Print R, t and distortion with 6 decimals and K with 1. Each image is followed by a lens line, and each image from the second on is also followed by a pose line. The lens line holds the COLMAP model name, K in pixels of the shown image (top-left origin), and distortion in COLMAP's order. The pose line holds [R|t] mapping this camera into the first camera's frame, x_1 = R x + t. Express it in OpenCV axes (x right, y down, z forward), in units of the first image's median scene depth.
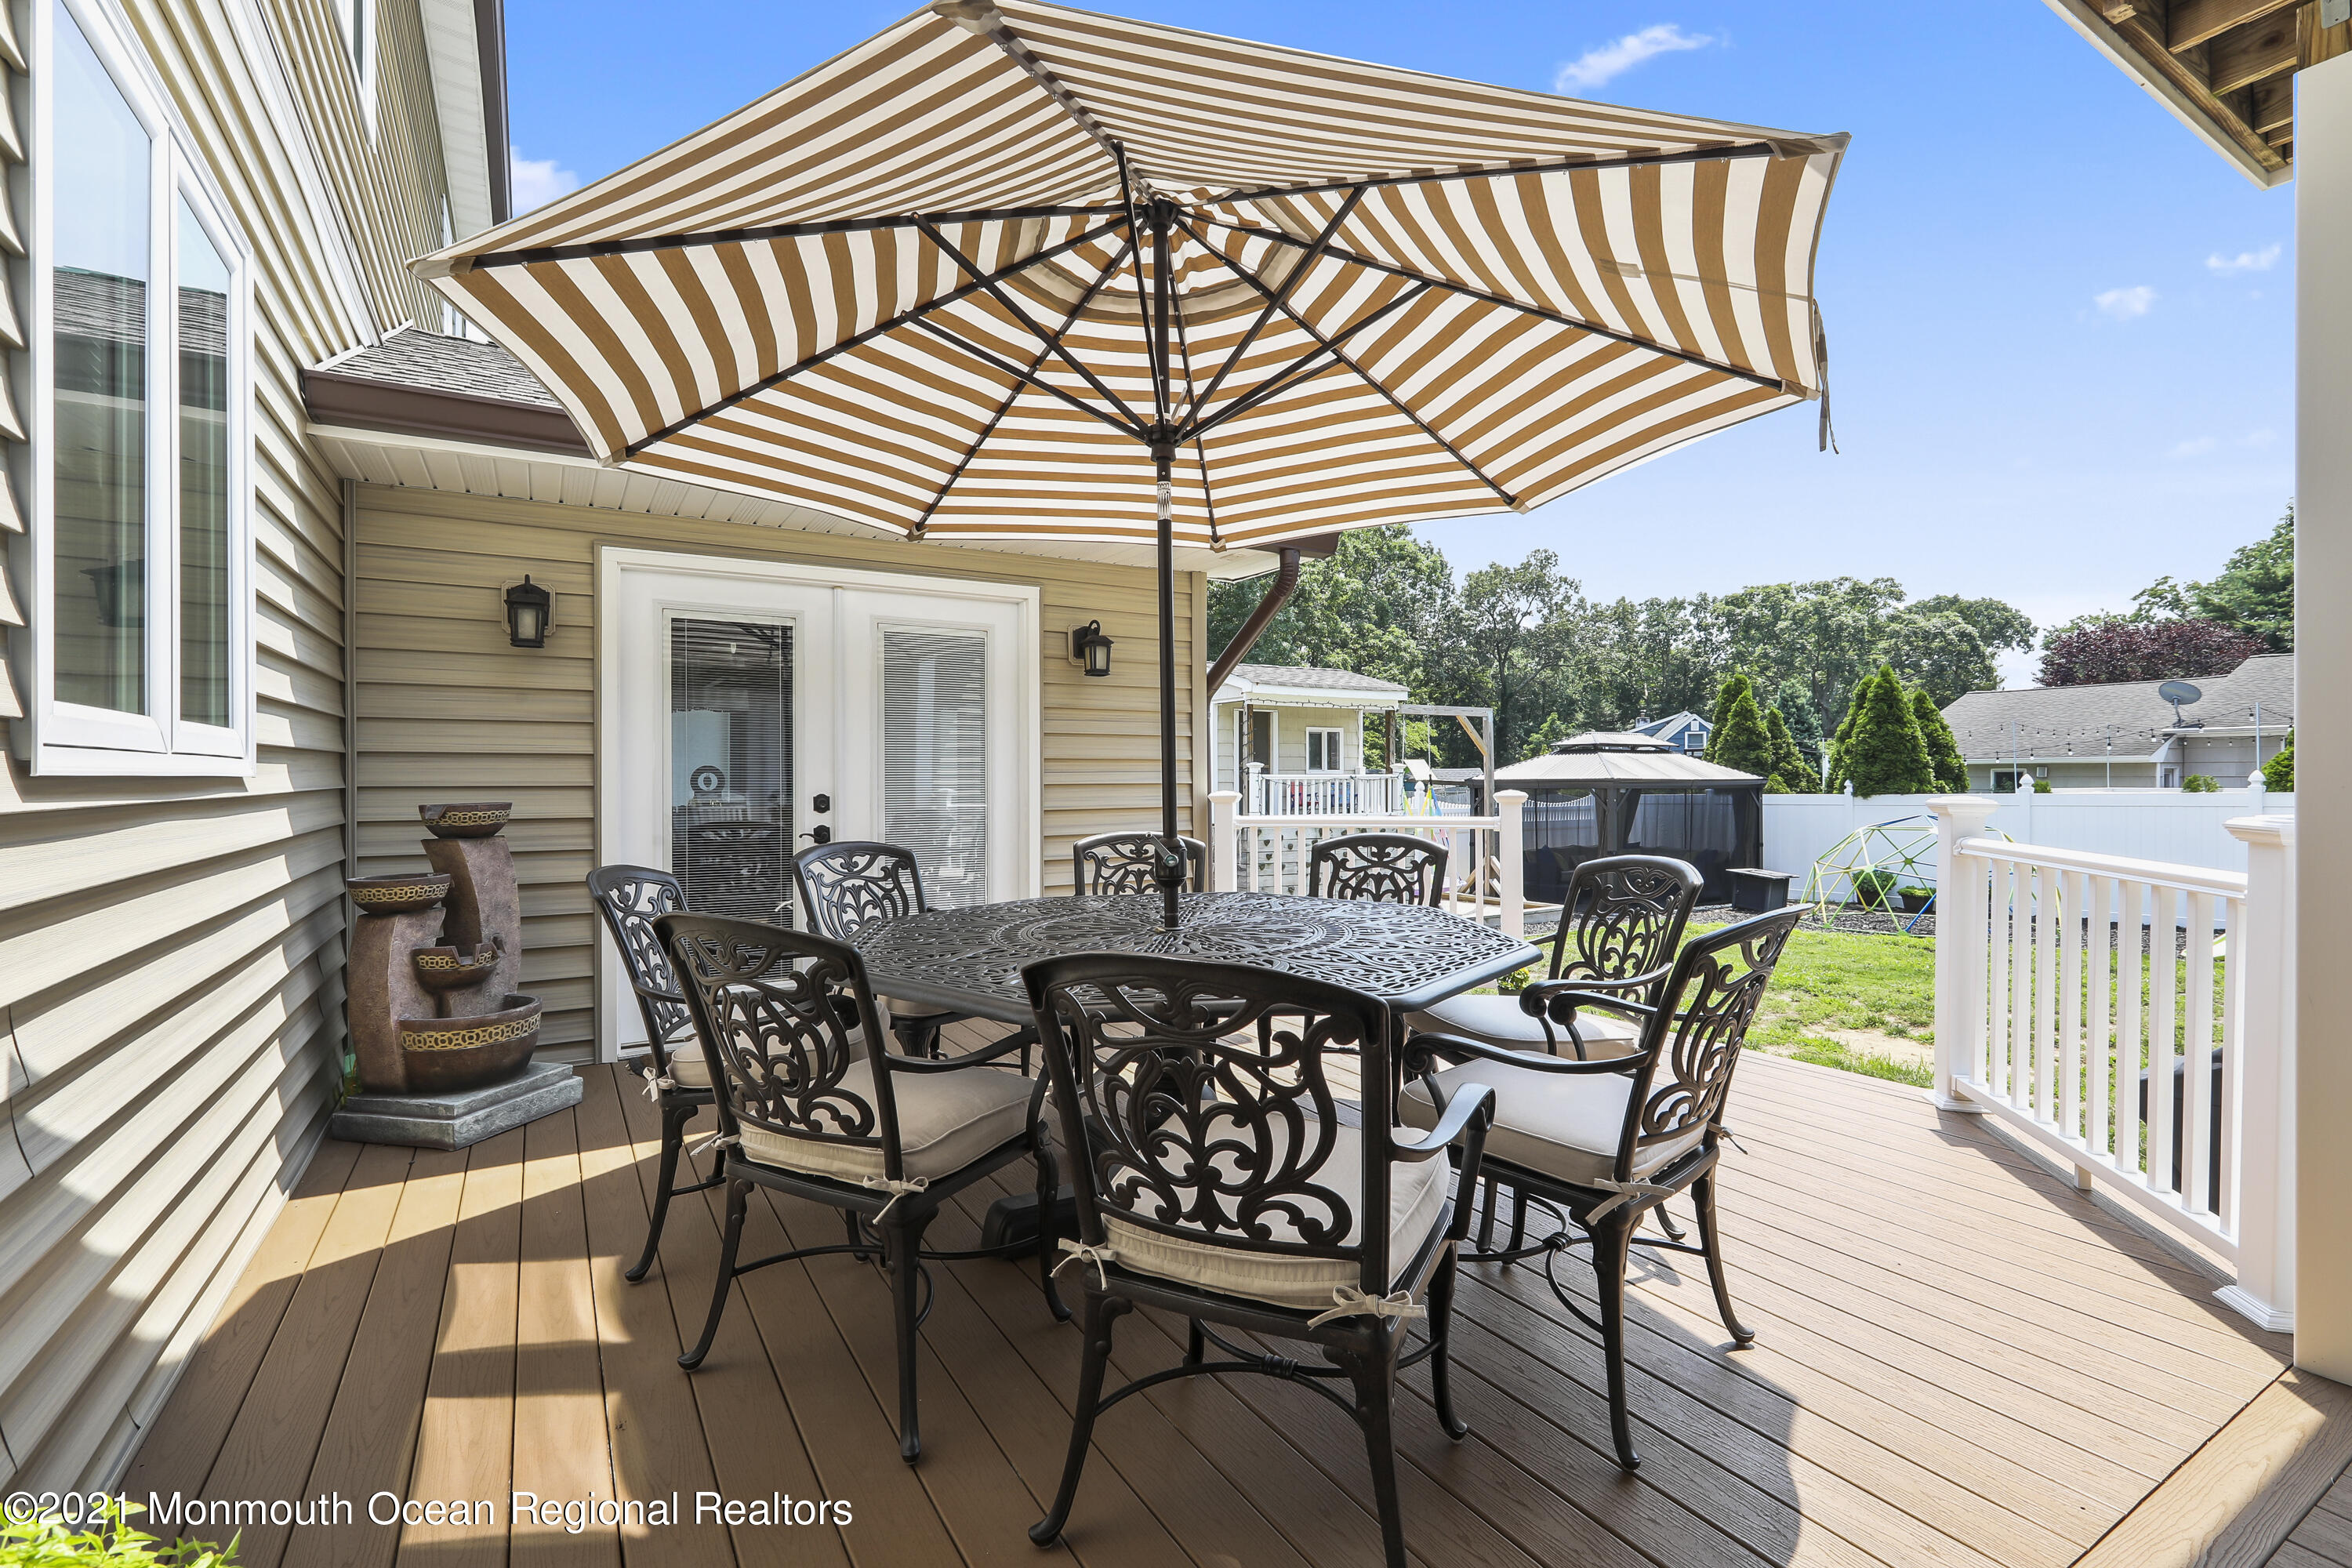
lens RADIAL K [[1036.9, 0, 1176.0], [0, 1036.9, 784.0], [0, 0, 1]] dist [-0.001446, -0.000354]
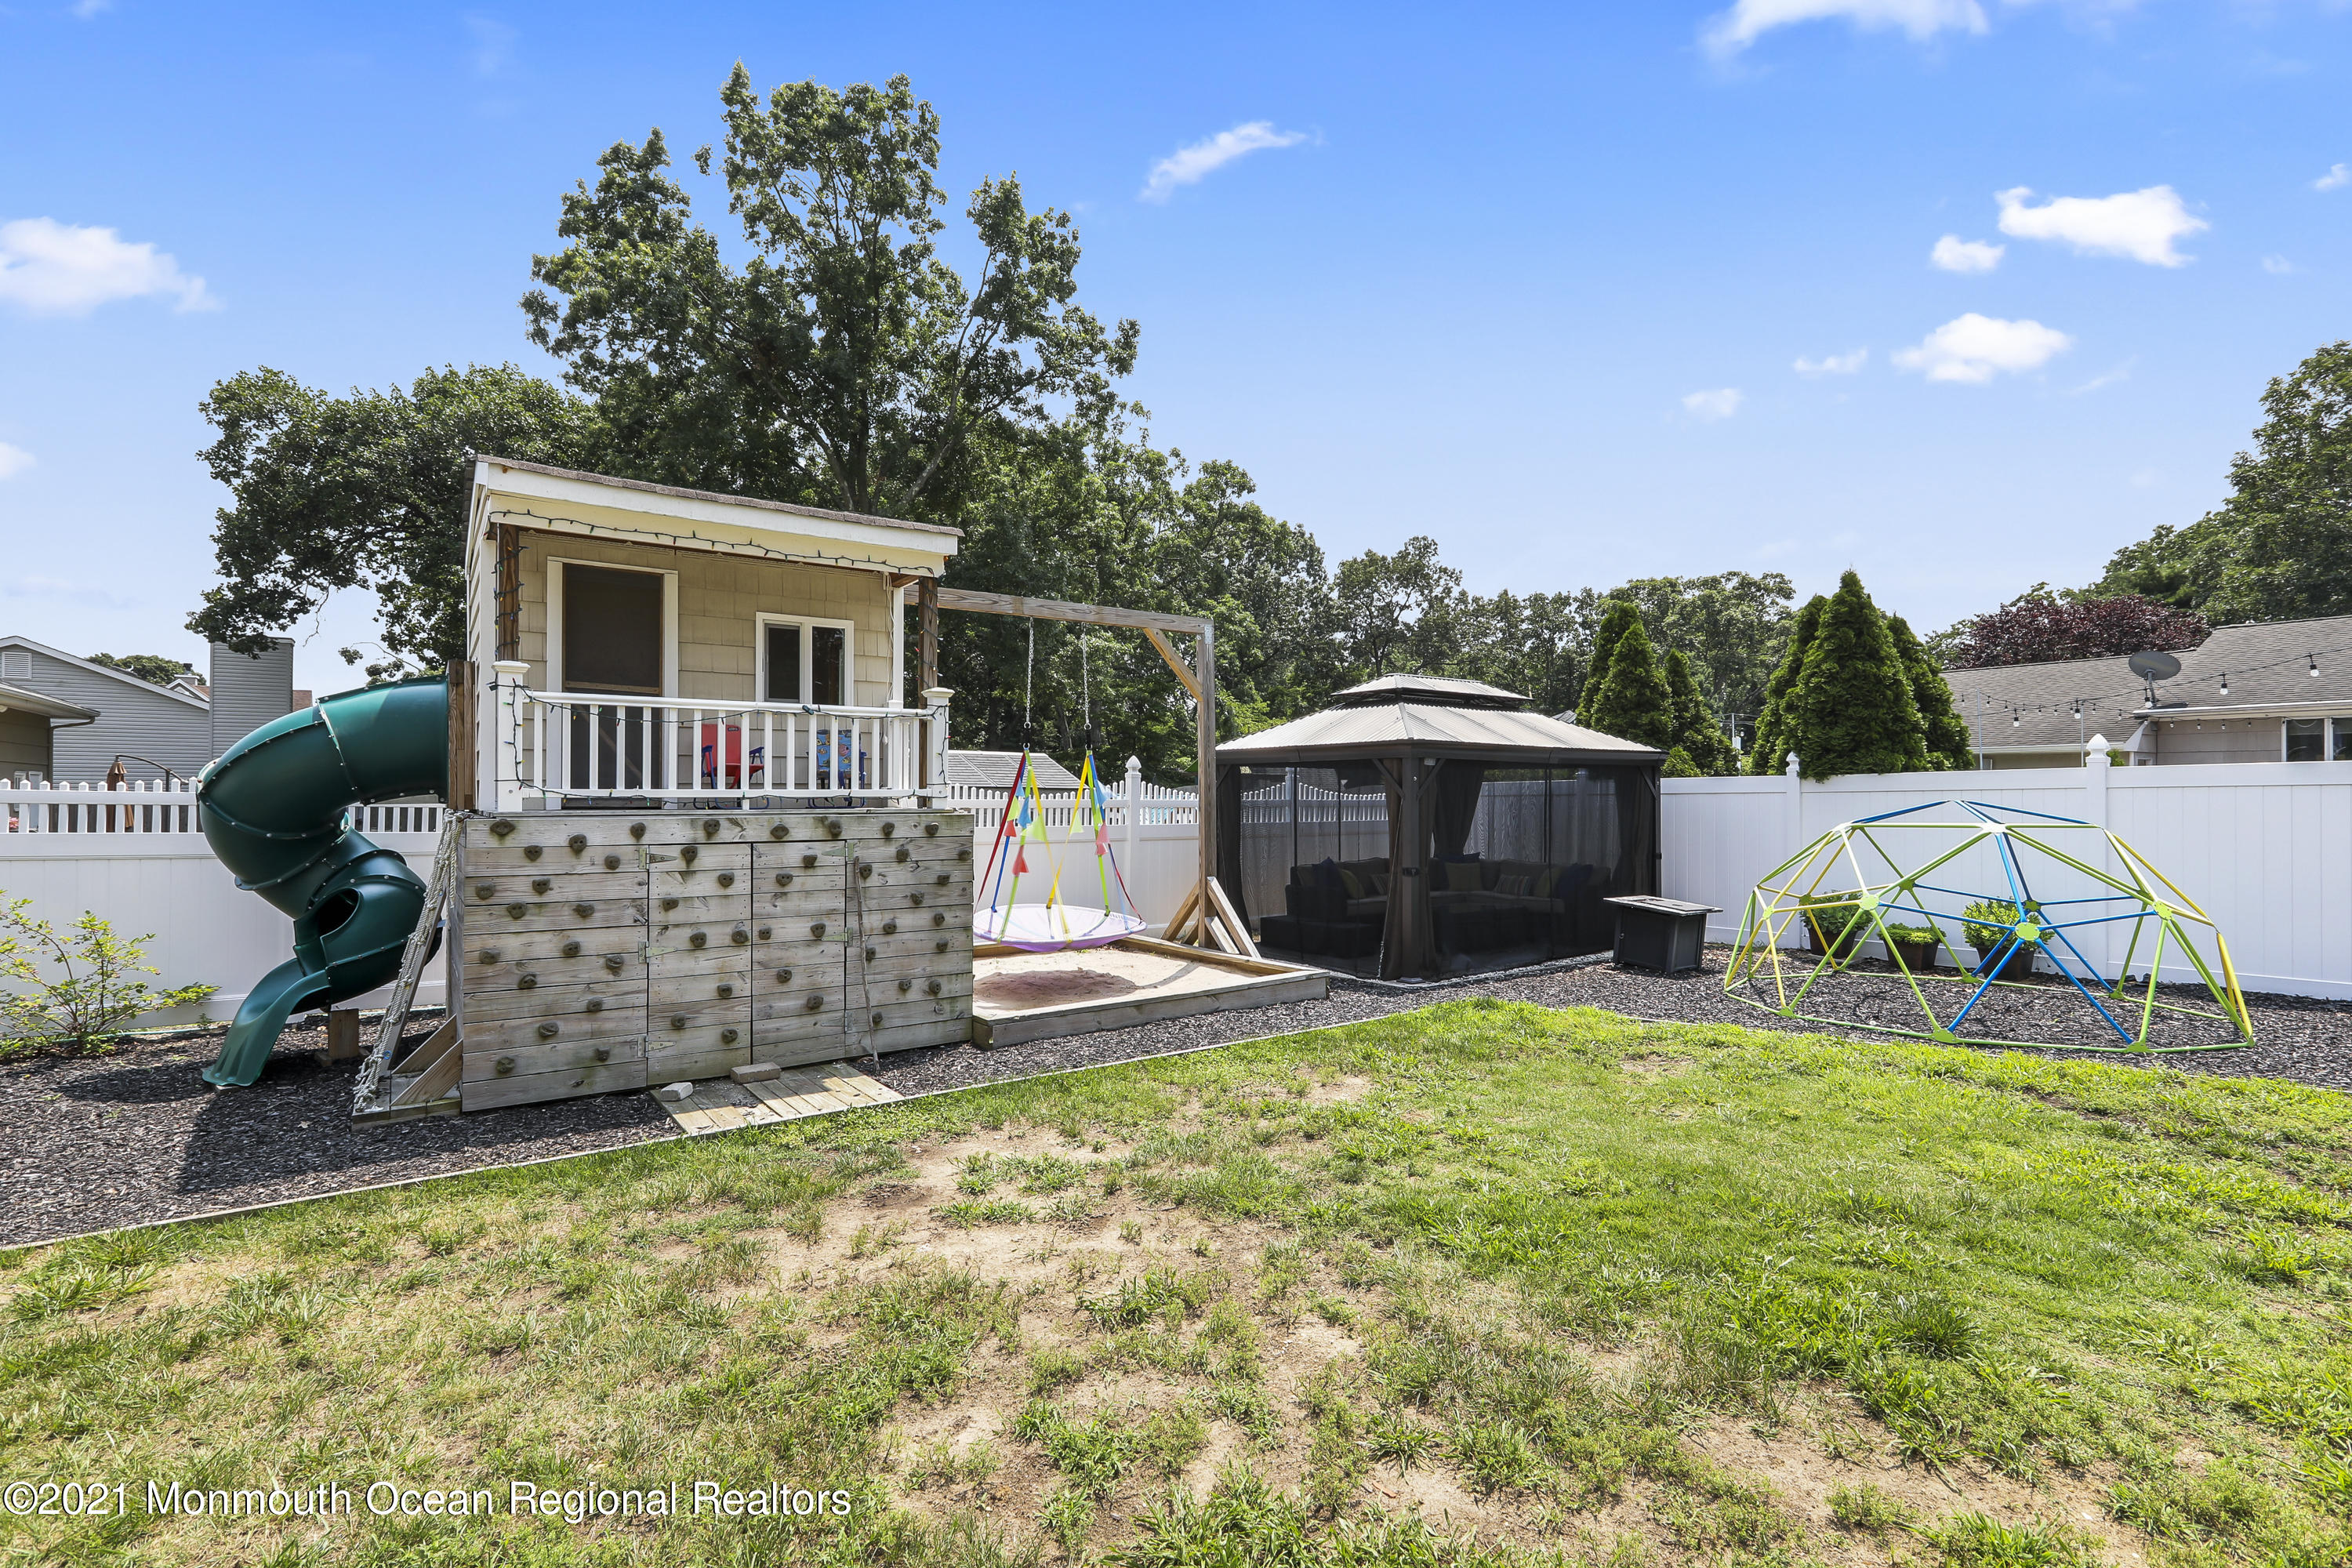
lens RADIAL K [[1036.9, 0, 1176.0], [0, 1036.9, 784.0], [0, 0, 1]] dist [-0.001446, -0.000354]
pose [[0.996105, 0.004052, 0.088080, 0.065120], [-0.002962, 0.999917, -0.012504, 0.006990], [-0.088123, 0.012195, 0.996035, 0.119644]]
